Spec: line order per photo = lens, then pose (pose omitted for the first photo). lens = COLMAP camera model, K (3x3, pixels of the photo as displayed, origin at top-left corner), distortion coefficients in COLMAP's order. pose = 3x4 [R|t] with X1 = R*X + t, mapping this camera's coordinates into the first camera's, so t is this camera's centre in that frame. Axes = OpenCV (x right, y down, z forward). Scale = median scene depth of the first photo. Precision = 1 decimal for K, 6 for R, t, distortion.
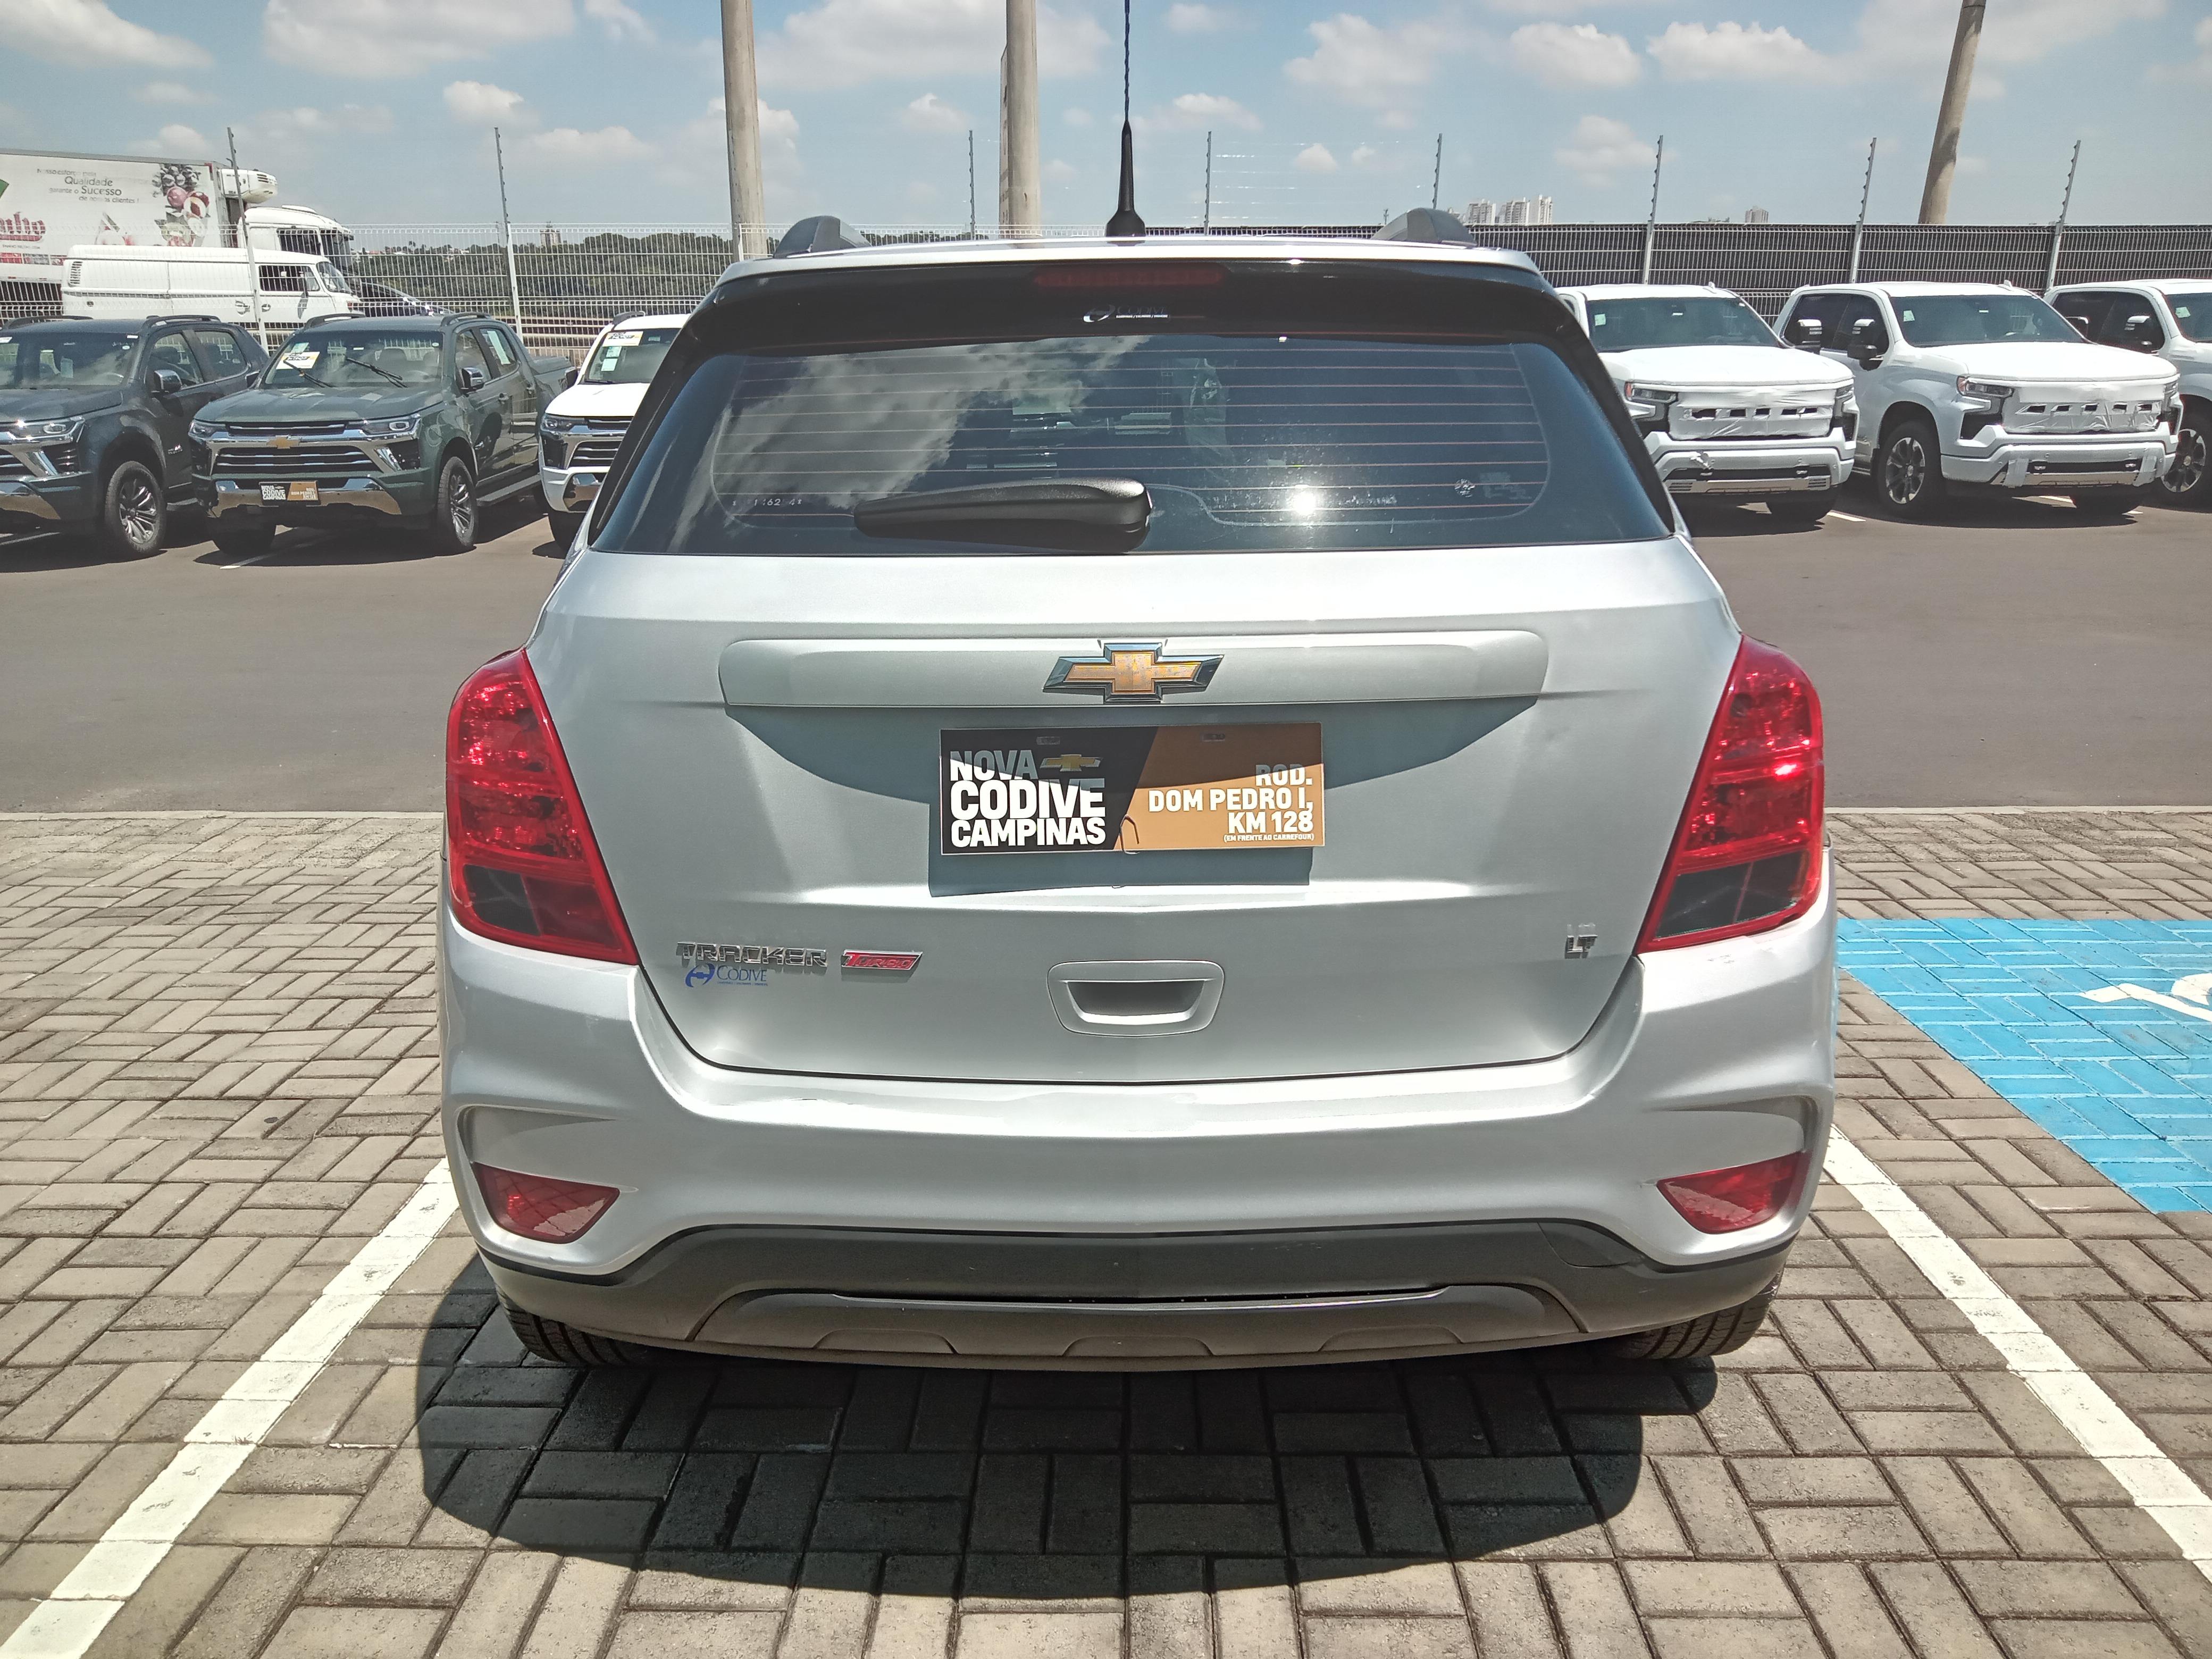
lens RADIAL K [[1617.0, 0, 1106.0], [0, 1617.0, 829.5], [0, 0, 1]] dist [0.094269, -0.165180]
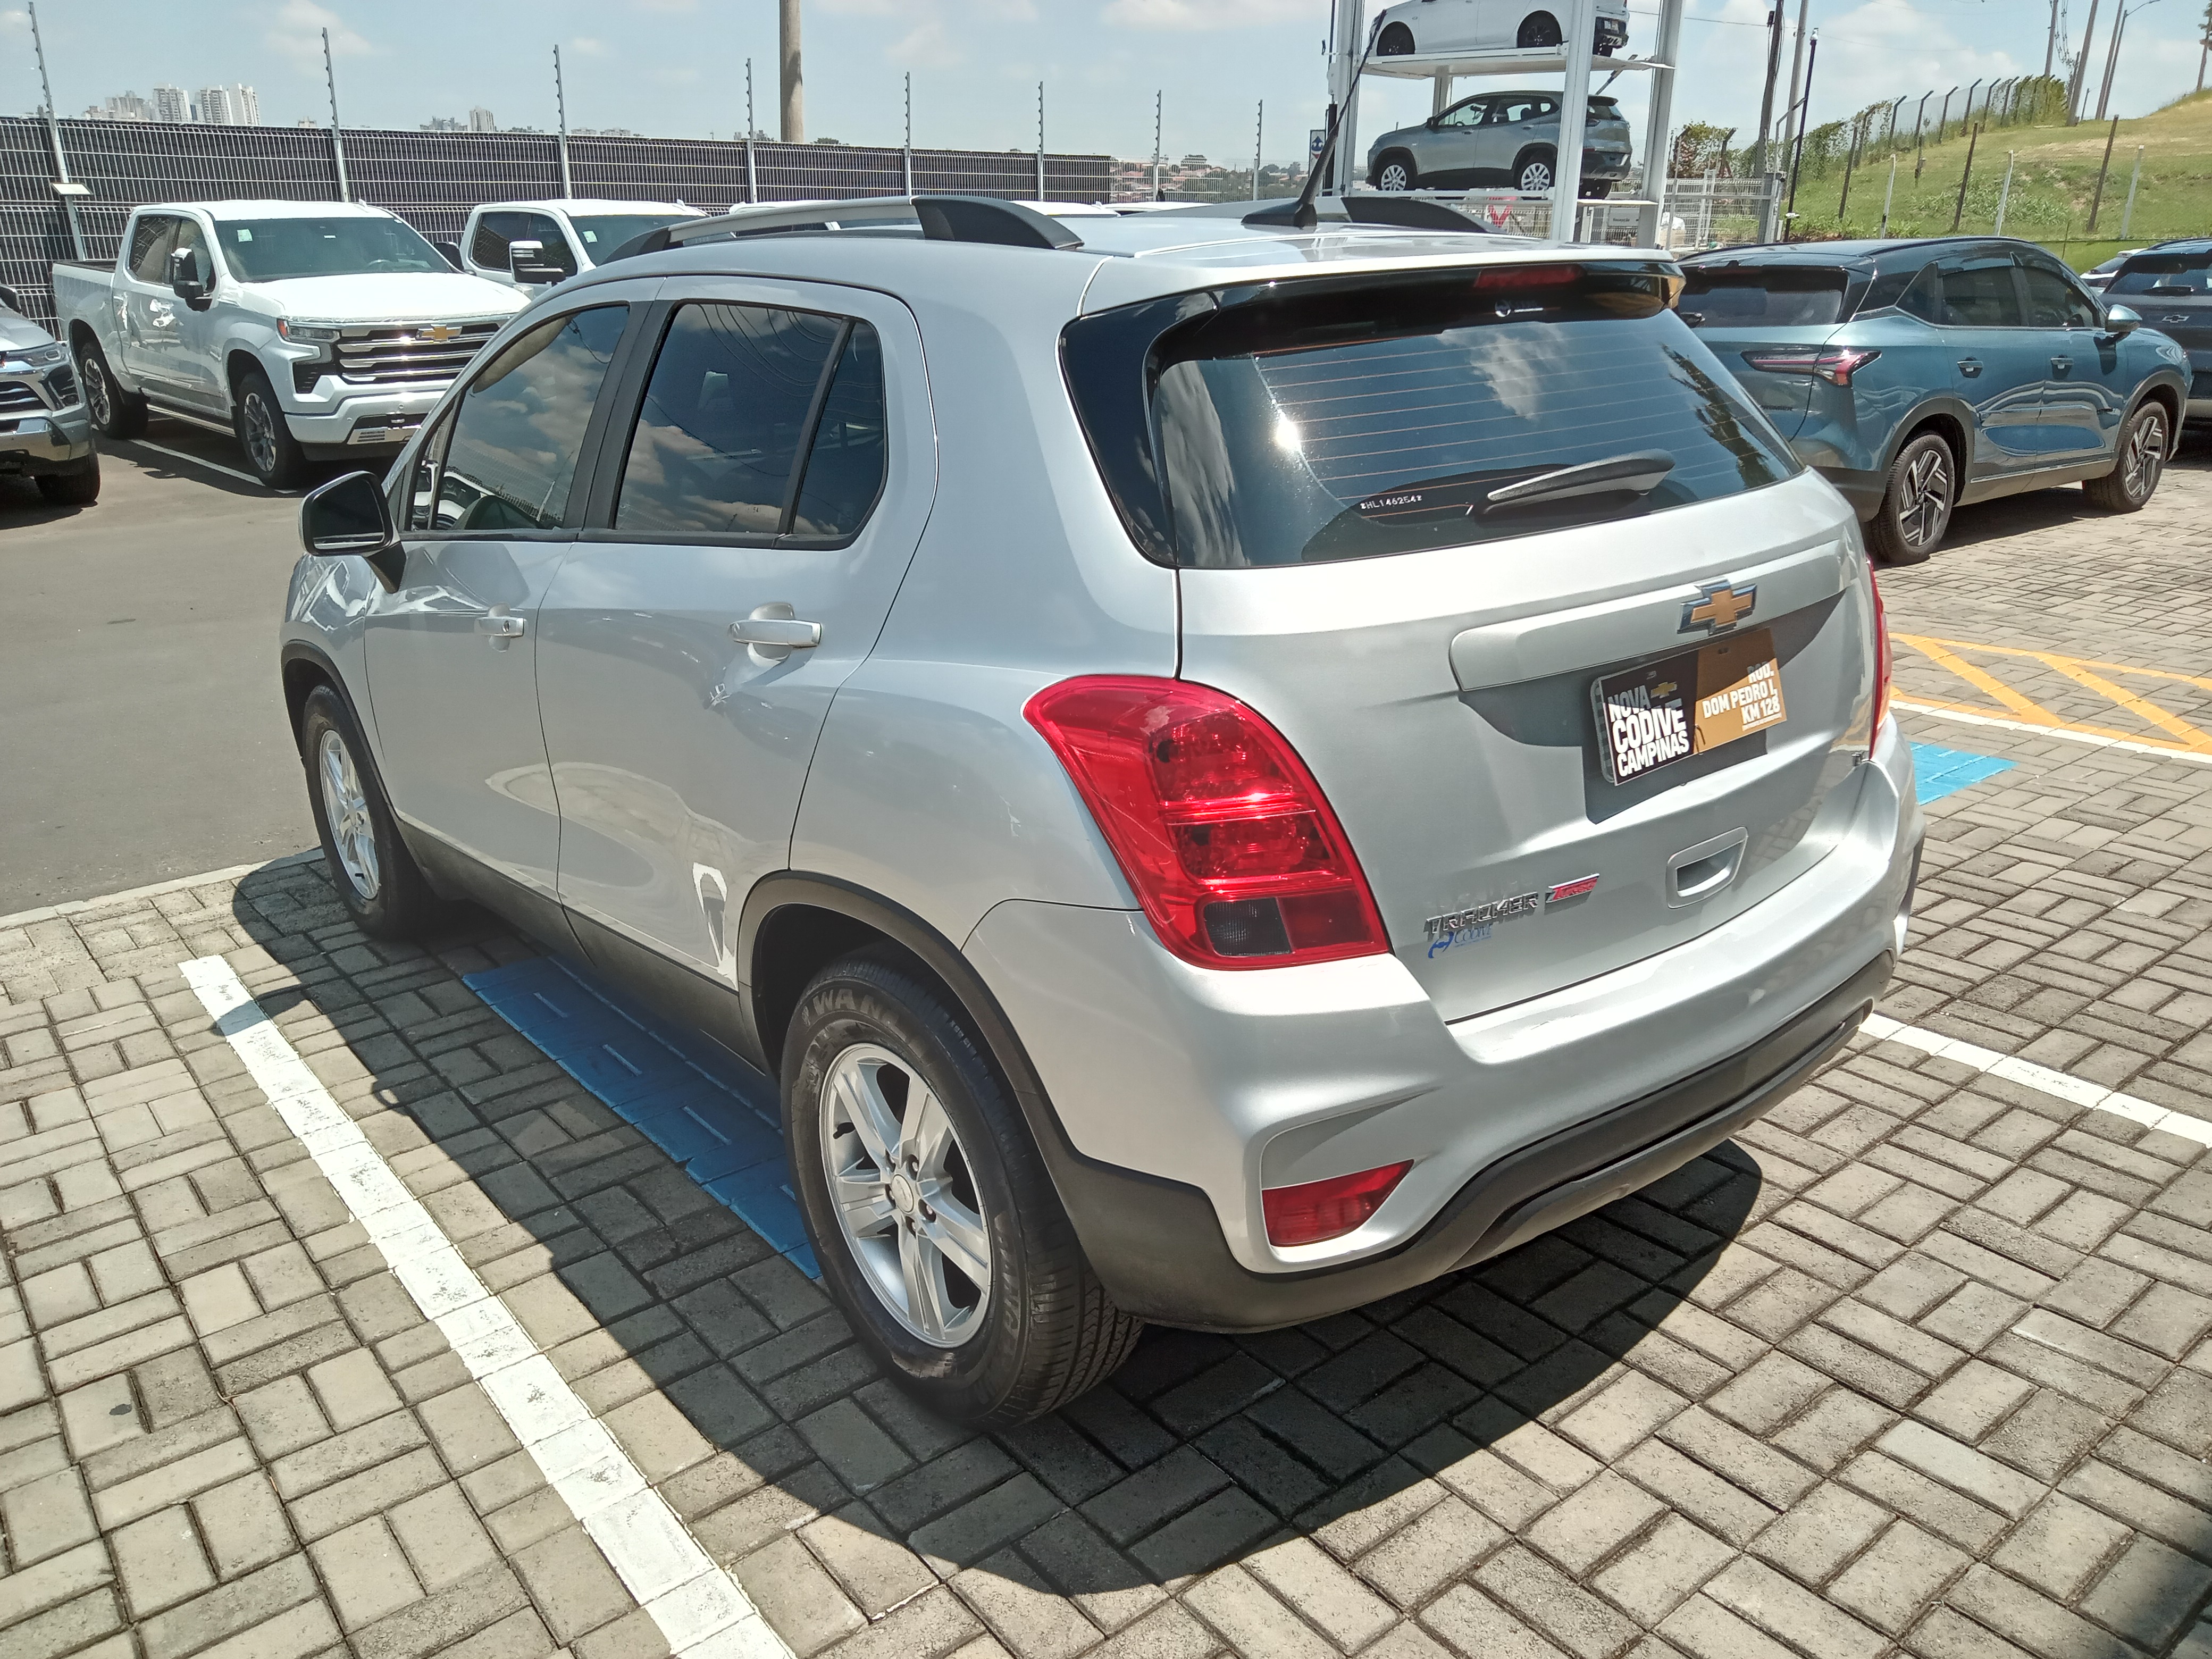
lens RADIAL K [[1637.2, 0, 1106.0], [0, 1637.2, 829.5], [0, 0, 1]] dist [0.069771, -0.093787]
pose [[0.769310, -0.216837, 0.600952, -1.073851], [0.183051, 0.976016, 0.117836, -0.156478], [-0.612090, 0.019352, 0.790552, 0.277250]]
